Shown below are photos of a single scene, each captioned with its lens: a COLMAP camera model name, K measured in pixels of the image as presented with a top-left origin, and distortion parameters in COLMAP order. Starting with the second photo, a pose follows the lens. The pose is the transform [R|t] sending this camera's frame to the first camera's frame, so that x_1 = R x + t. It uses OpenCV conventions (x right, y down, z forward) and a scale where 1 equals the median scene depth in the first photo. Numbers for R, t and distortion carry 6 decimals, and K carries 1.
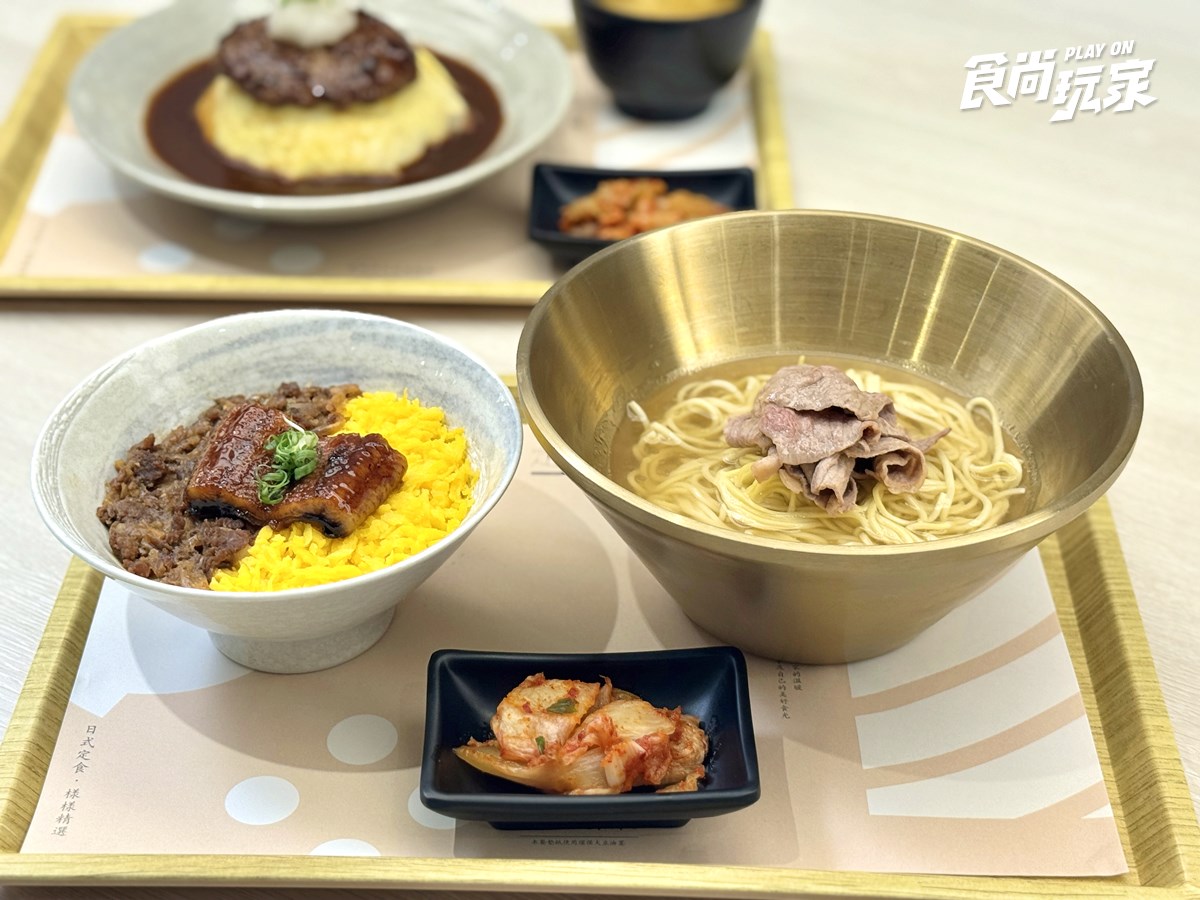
lens RADIAL K [[2071.5, 0, 600.0], [0, 2071.5, 450.0], [0, 0, 1]] dist [0.145896, -0.010527]
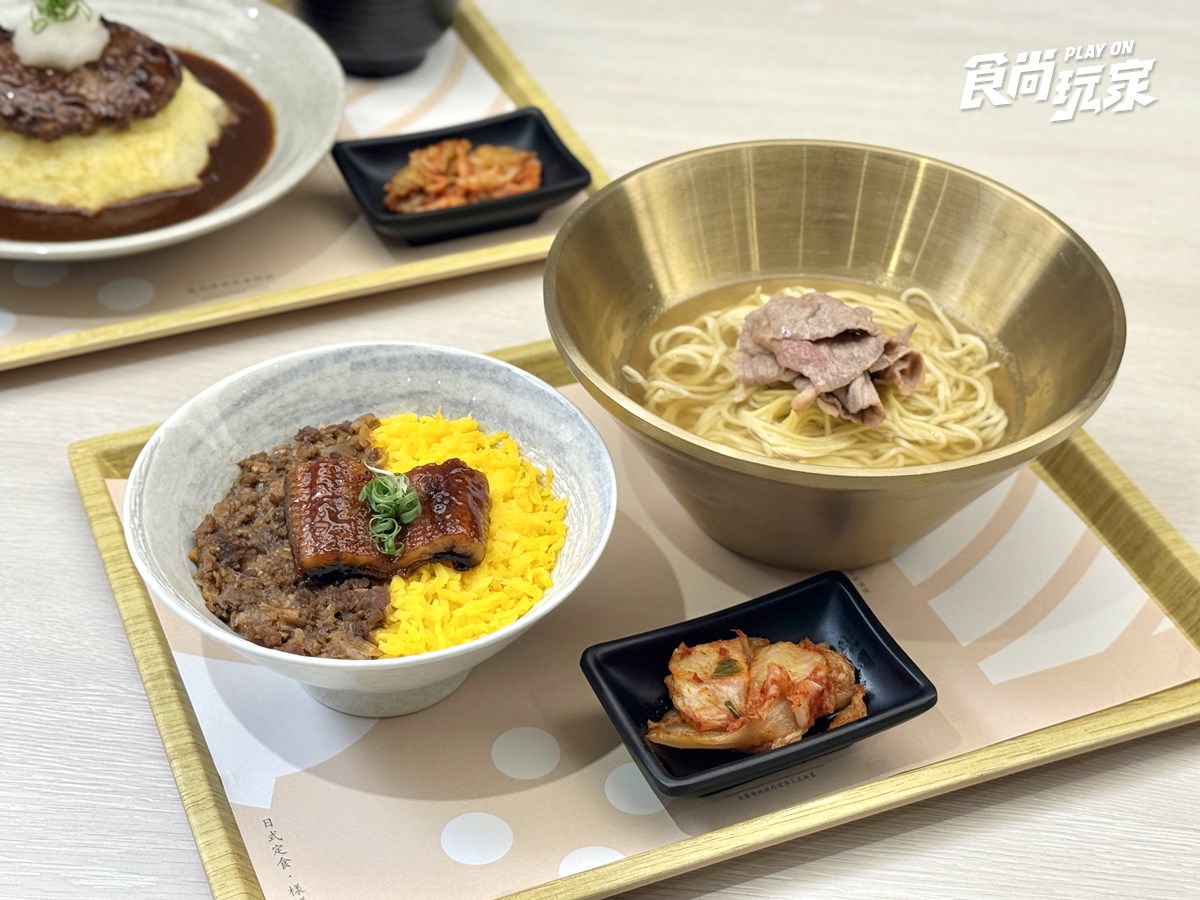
lens RADIAL K [[2089.3, 0, 600.0], [0, 2089.3, 450.0], [0, 0, 1]] dist [0.156811, -0.107536]
pose [[0.912362, -0.243380, 0.329183, -0.371449], [0.219126, 0.969534, 0.109491, -0.106053], [-0.345802, -0.027763, 0.937897, 0.027418]]
